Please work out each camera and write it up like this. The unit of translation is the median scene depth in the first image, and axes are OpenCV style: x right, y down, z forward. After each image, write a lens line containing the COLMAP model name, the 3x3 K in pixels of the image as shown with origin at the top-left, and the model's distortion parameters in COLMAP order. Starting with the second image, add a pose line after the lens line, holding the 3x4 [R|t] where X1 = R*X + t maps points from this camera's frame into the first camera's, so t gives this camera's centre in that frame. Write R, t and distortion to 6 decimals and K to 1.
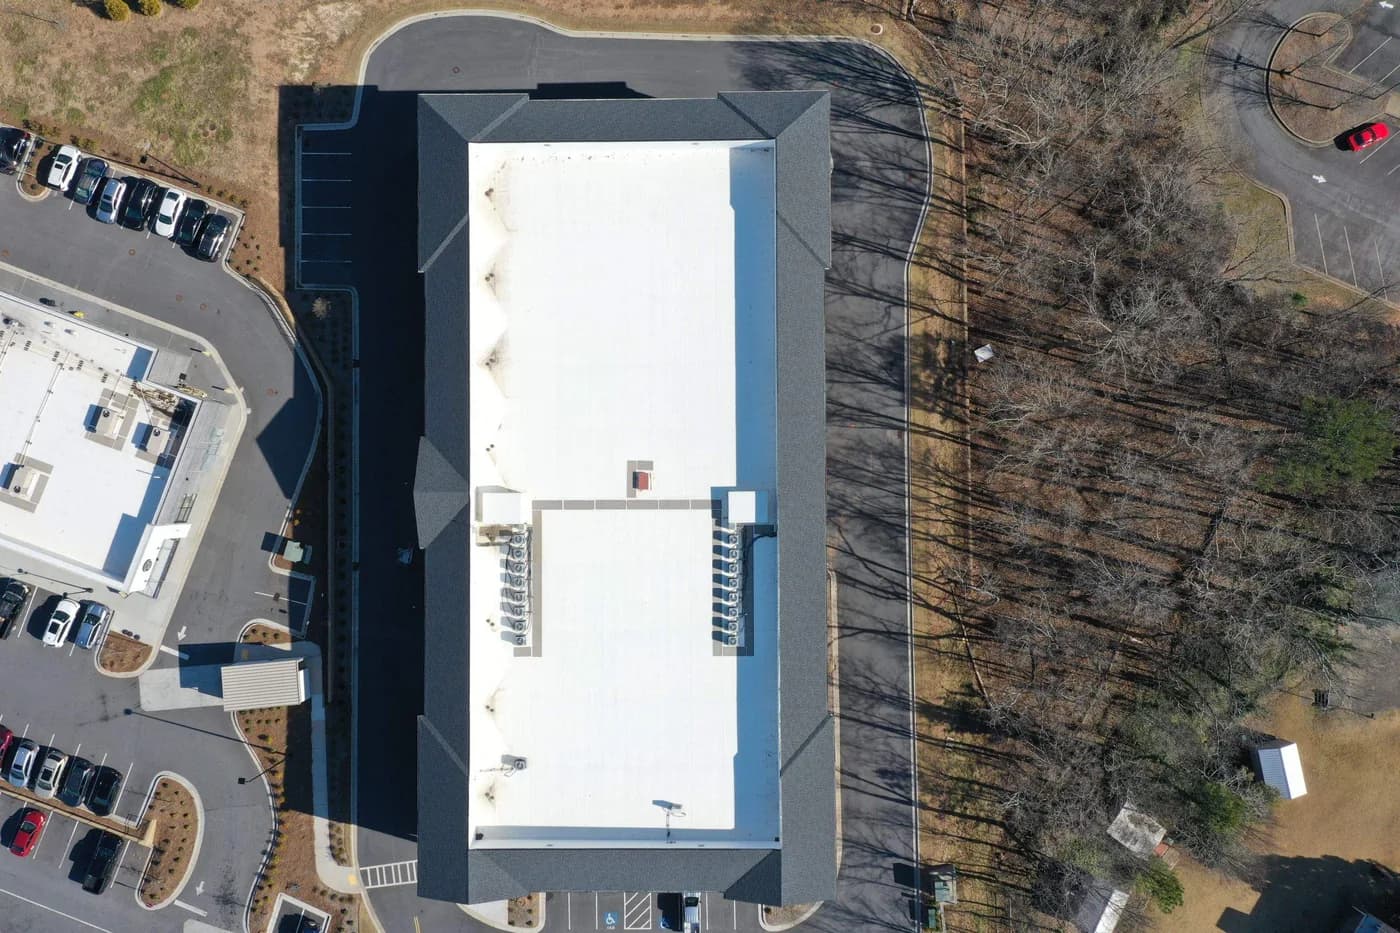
lens RADIAL K [[1137.8, 0, 700.0], [0, 1137.8, 466.5], [0, 0, 1]] dist [0.012627, 0.005740]
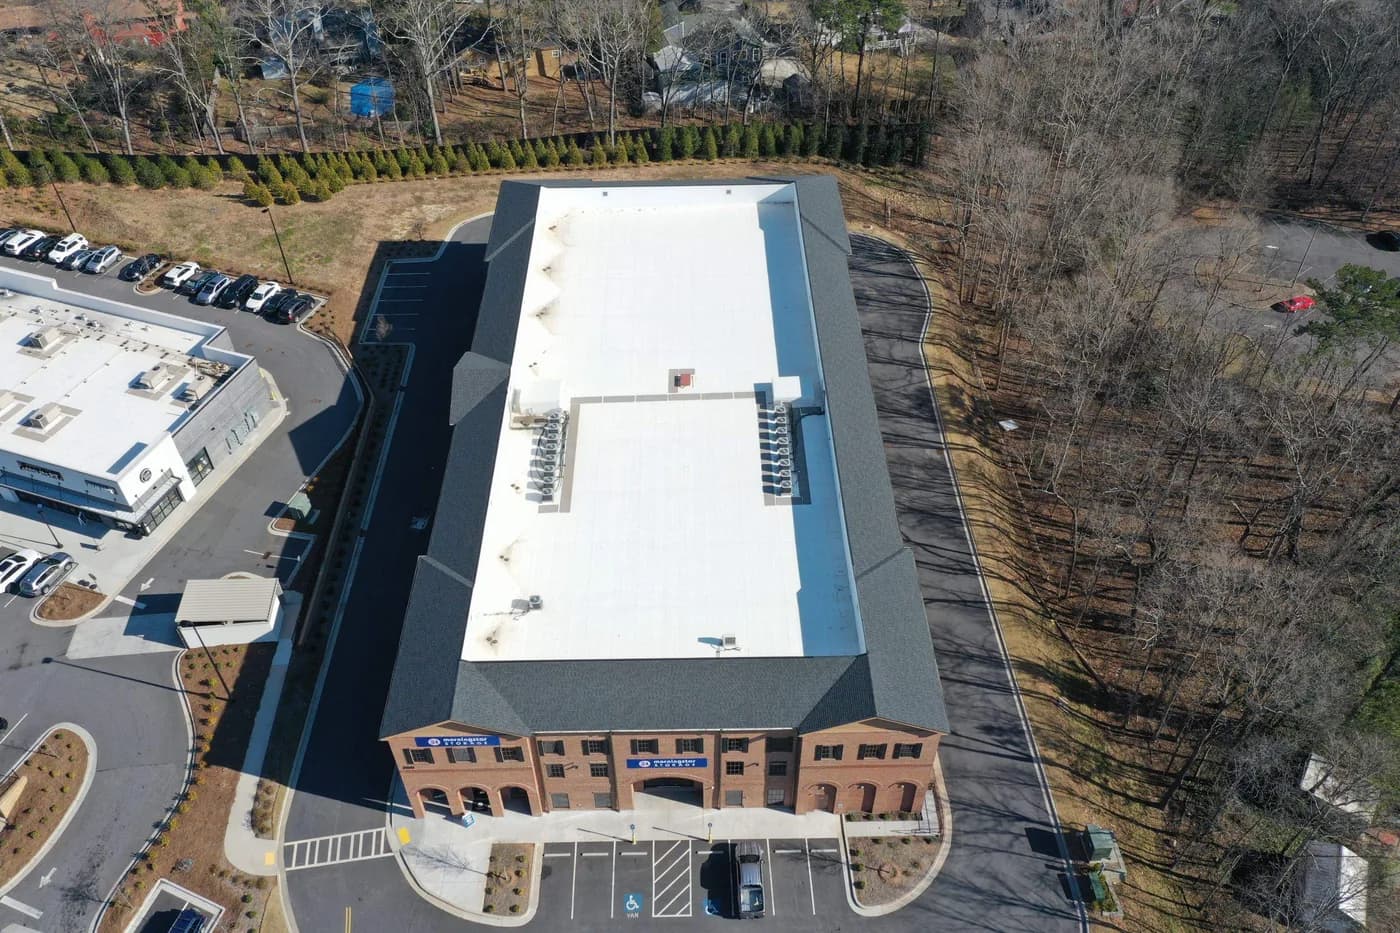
lens RADIAL K [[1137.8, 0, 700.0], [0, 1137.8, 466.5], [0, 0, 1]] dist [0.012627, 0.005740]
pose [[0.999939, -0.005205, 0.009750, -0.043008], [0.010615, 0.698061, -0.715960, 0.705150], [-0.003079, 0.716020, 0.698073, 0.330453]]
